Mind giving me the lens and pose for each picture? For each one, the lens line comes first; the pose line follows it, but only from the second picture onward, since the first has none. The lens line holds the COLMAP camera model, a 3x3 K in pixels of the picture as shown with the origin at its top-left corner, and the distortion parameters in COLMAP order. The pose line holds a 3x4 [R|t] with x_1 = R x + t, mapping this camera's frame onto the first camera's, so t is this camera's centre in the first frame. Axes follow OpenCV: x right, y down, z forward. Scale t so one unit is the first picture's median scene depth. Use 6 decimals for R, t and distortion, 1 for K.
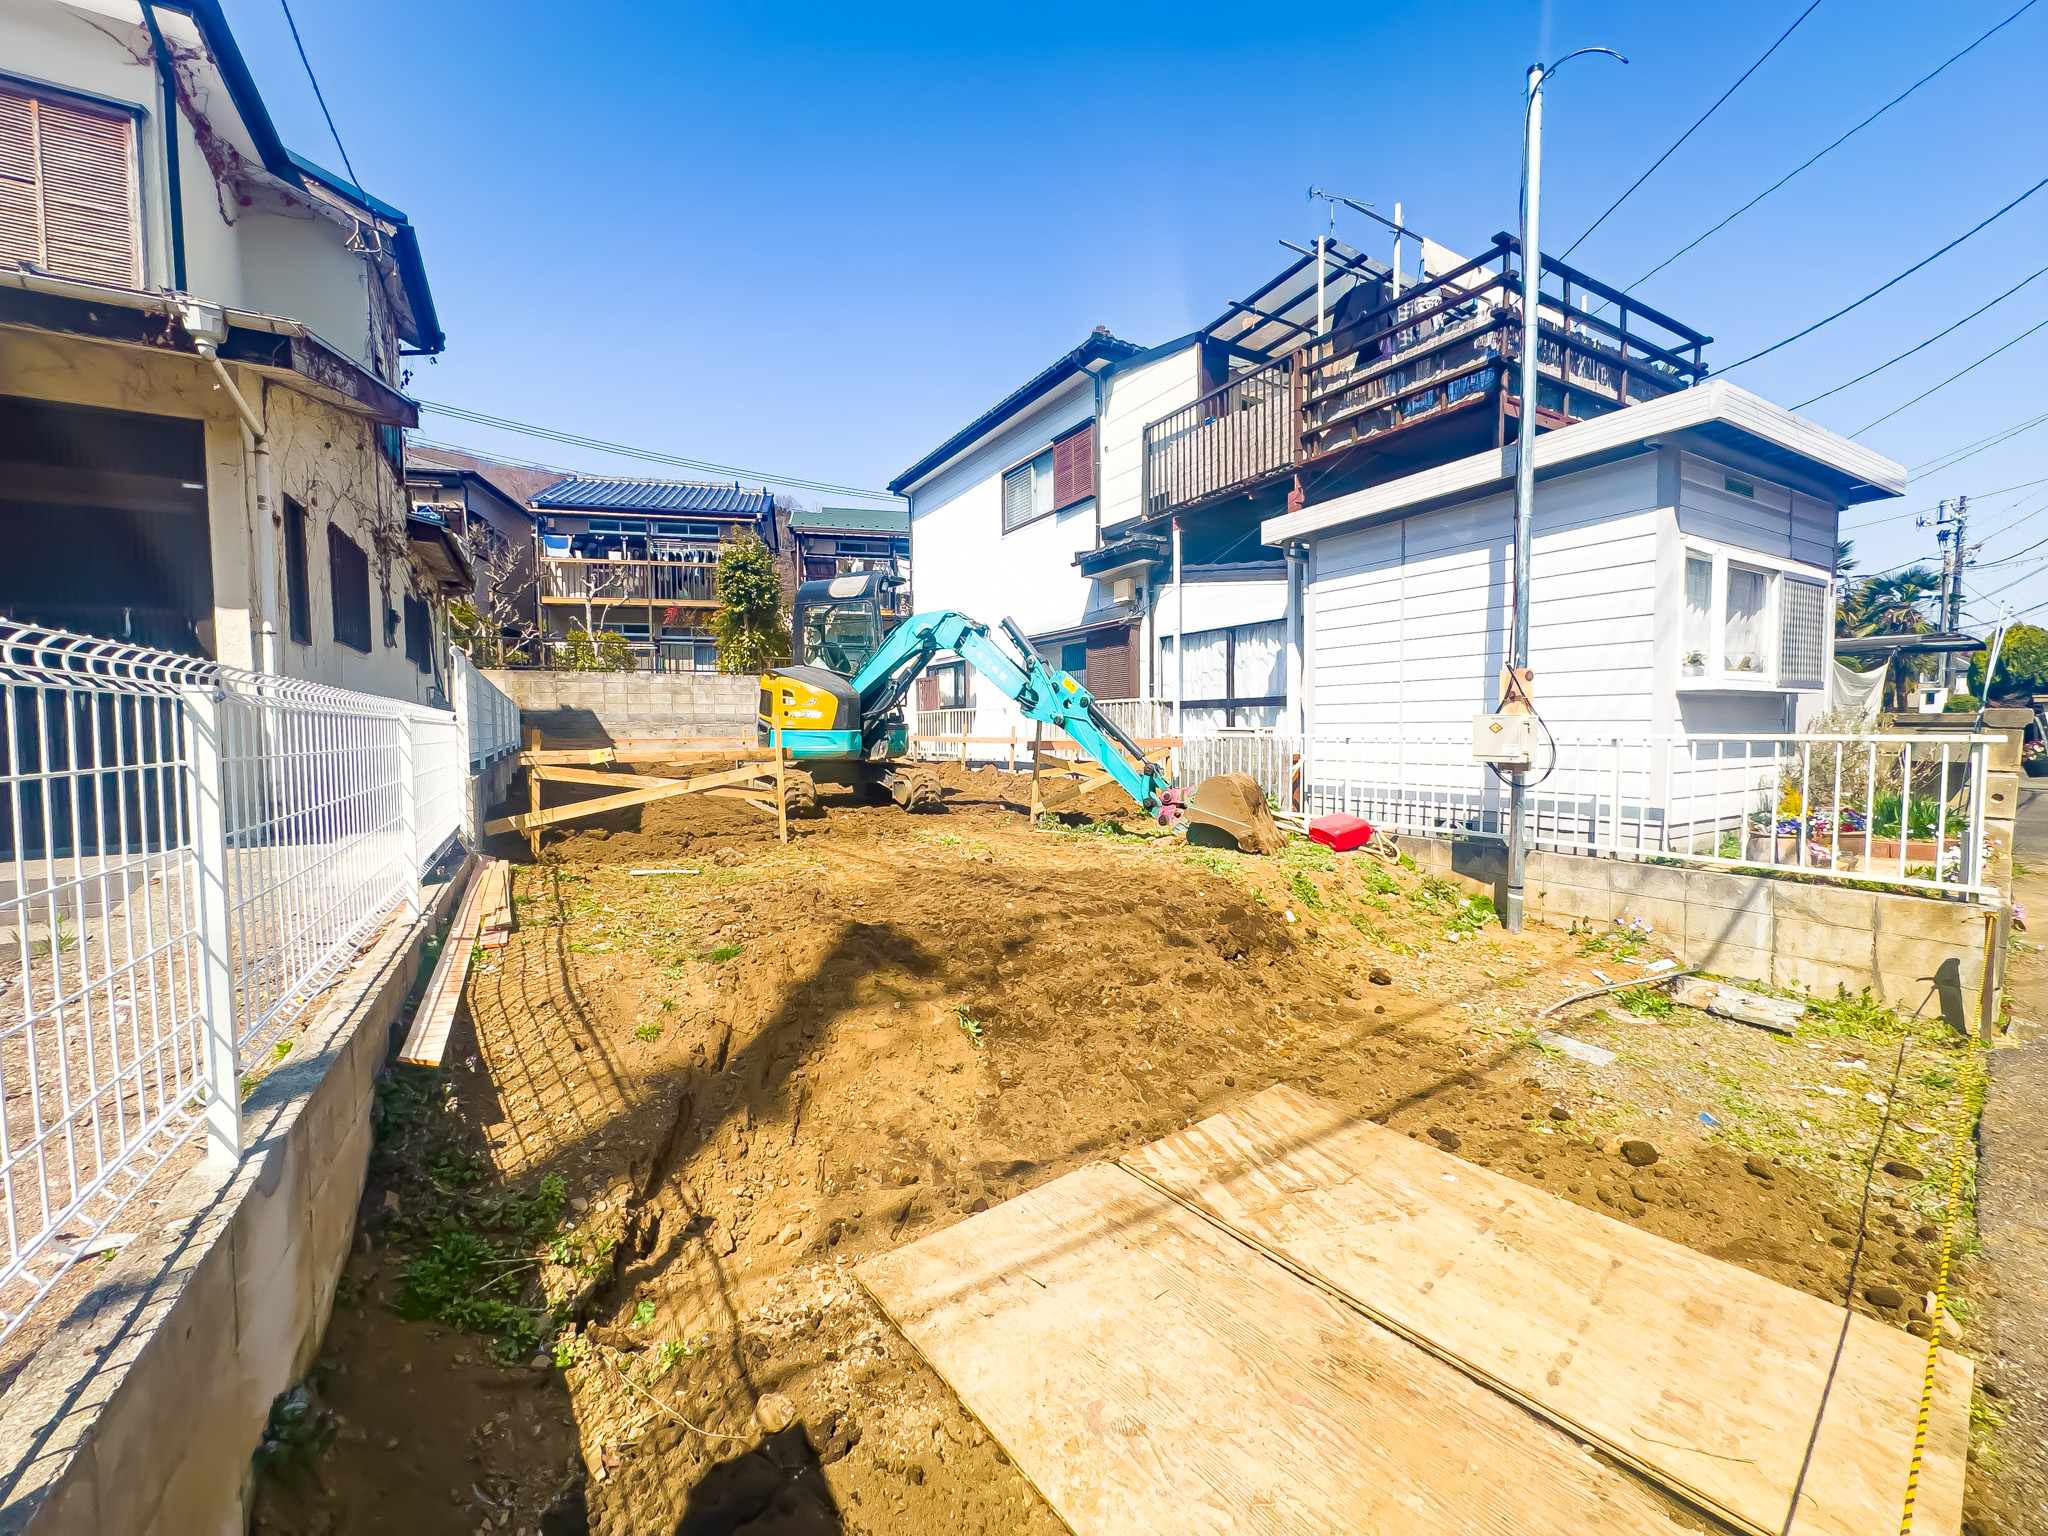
lens RADIAL K [[816.7, 0, 1023.2], [0, 816.7, 763.8], [0, 0, 1]] dist [-0.003654, 0.000615]
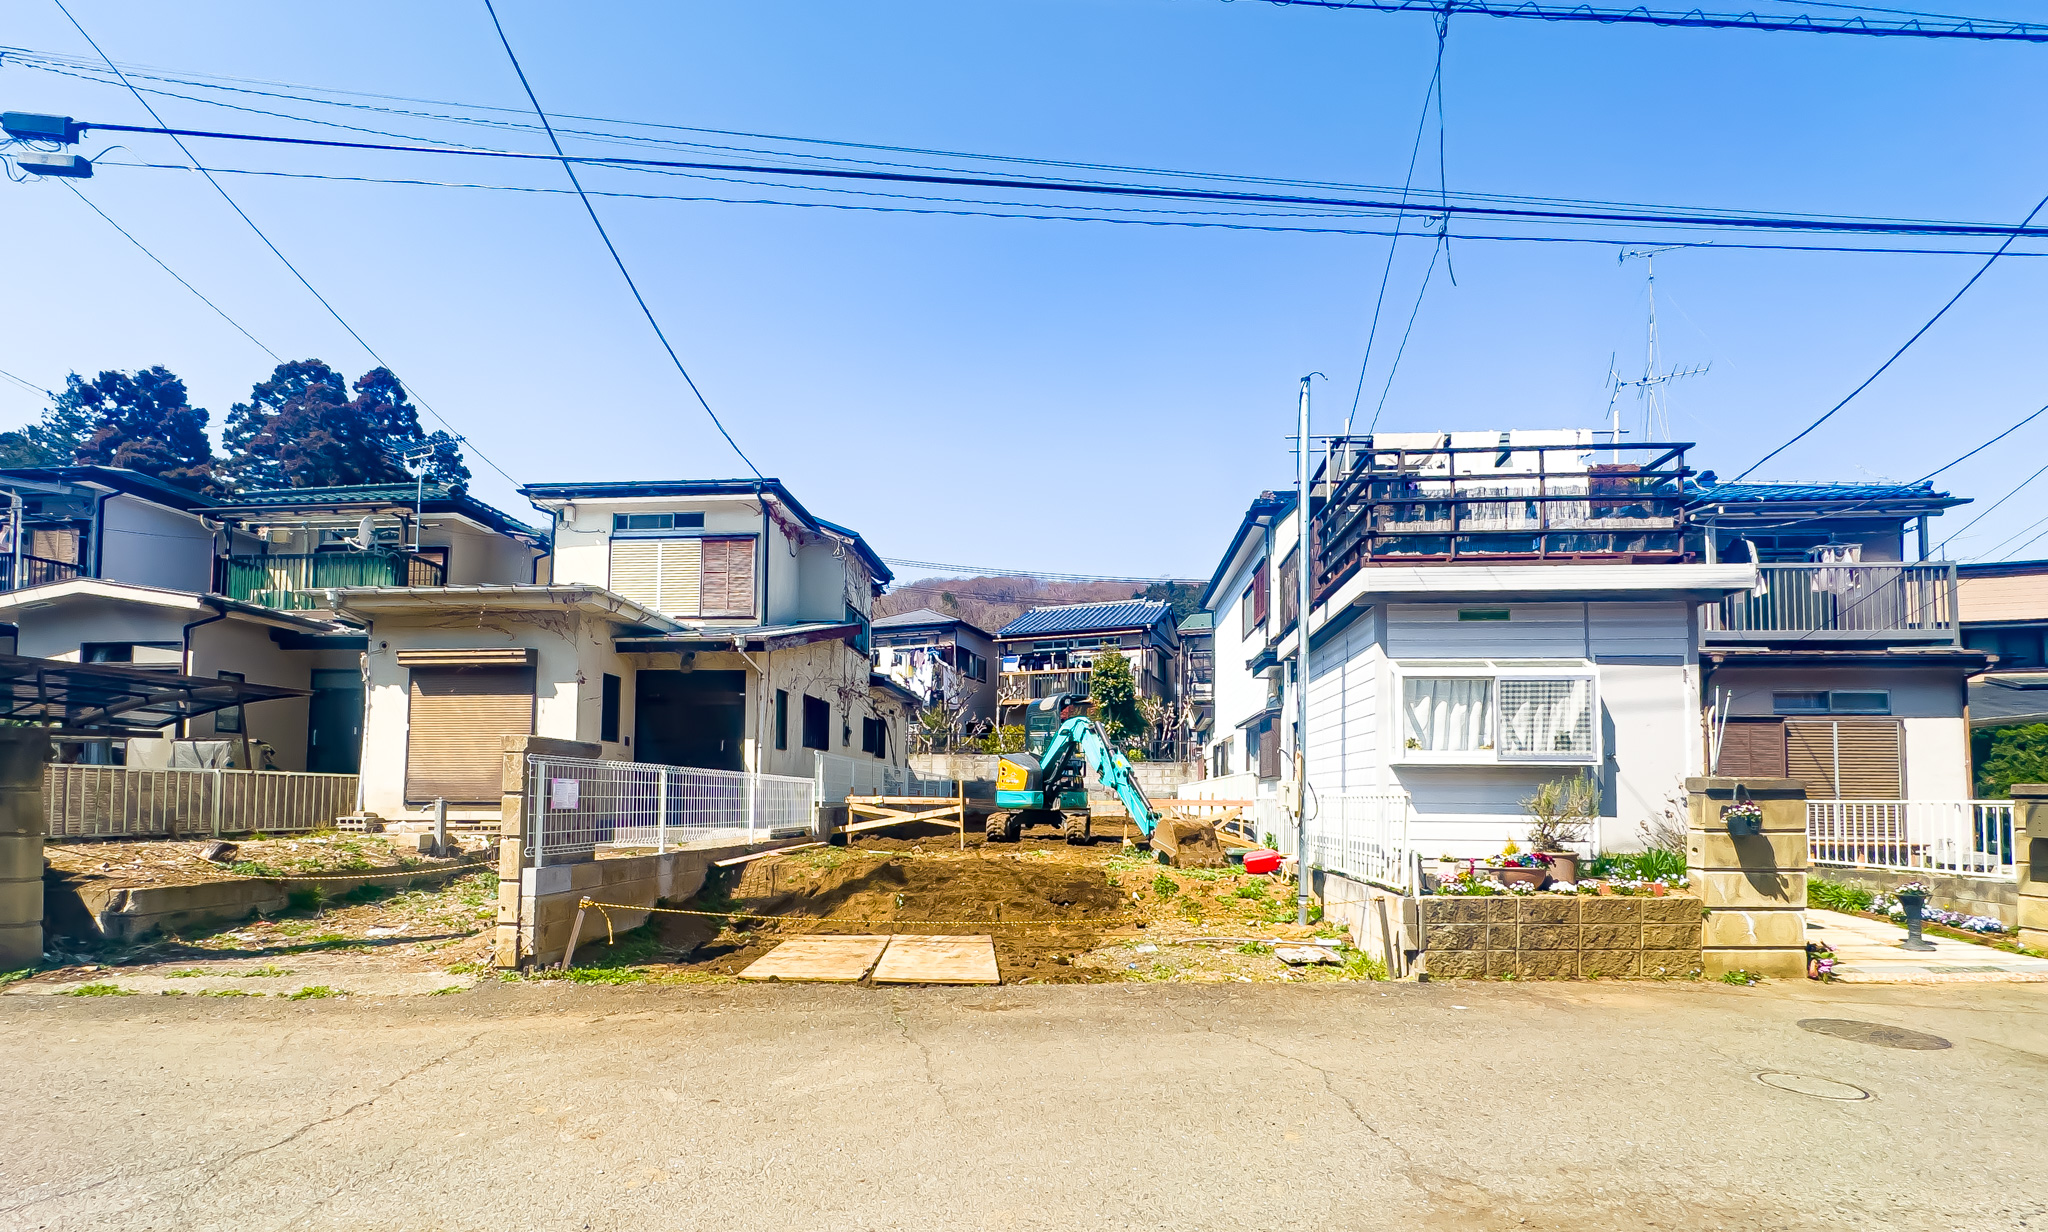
lens RADIAL K [[834.4, 0, 1022.7], [0, 834.4, 764.7], [0, 0, 1]] dist [-0.004021, 0.000113]
pose [[0.820439, -0.008314, -0.571674, 0.781761], [-0.042508, 0.996240, -0.075494, 0.035955], [0.570152, 0.086239, 0.817000, -0.419998]]
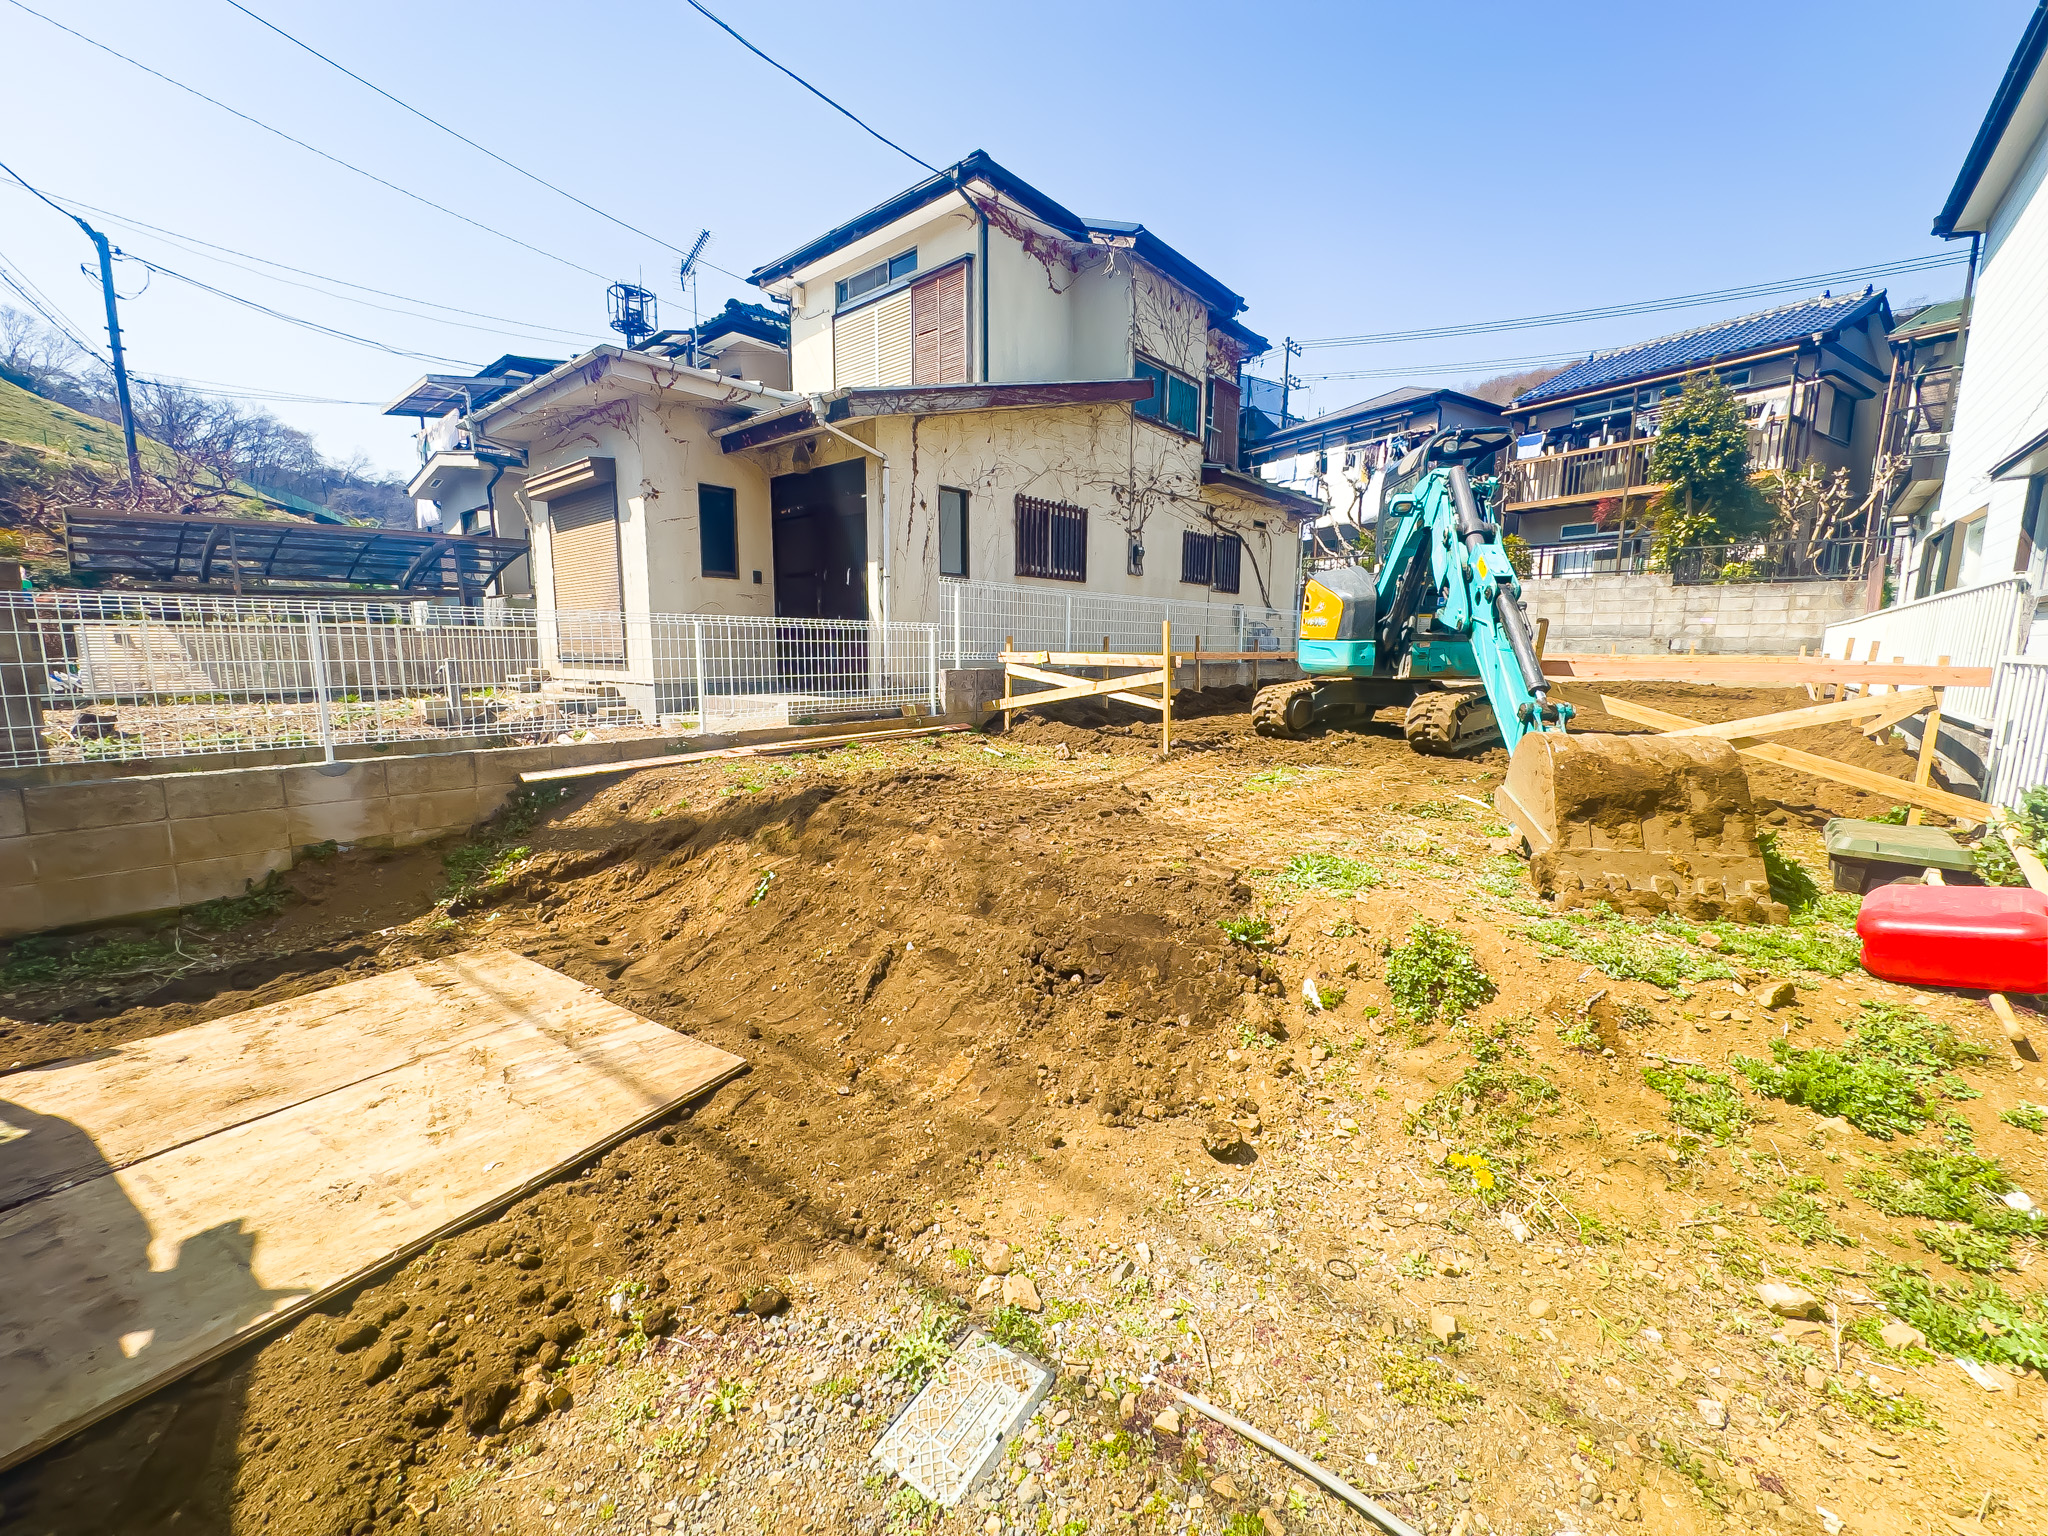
lens RADIAL K [[816.7, 0, 1023.2], [0, 816.7, 763.8], [0, 0, 1]] dist [-0.003654, 0.000615]
pose [[0.323972, 0.147839, -0.934444, 0.503144], [-0.052897, 0.989000, 0.138131, -0.015316], [0.944587, 0.004679, 0.328229, 0.439770]]
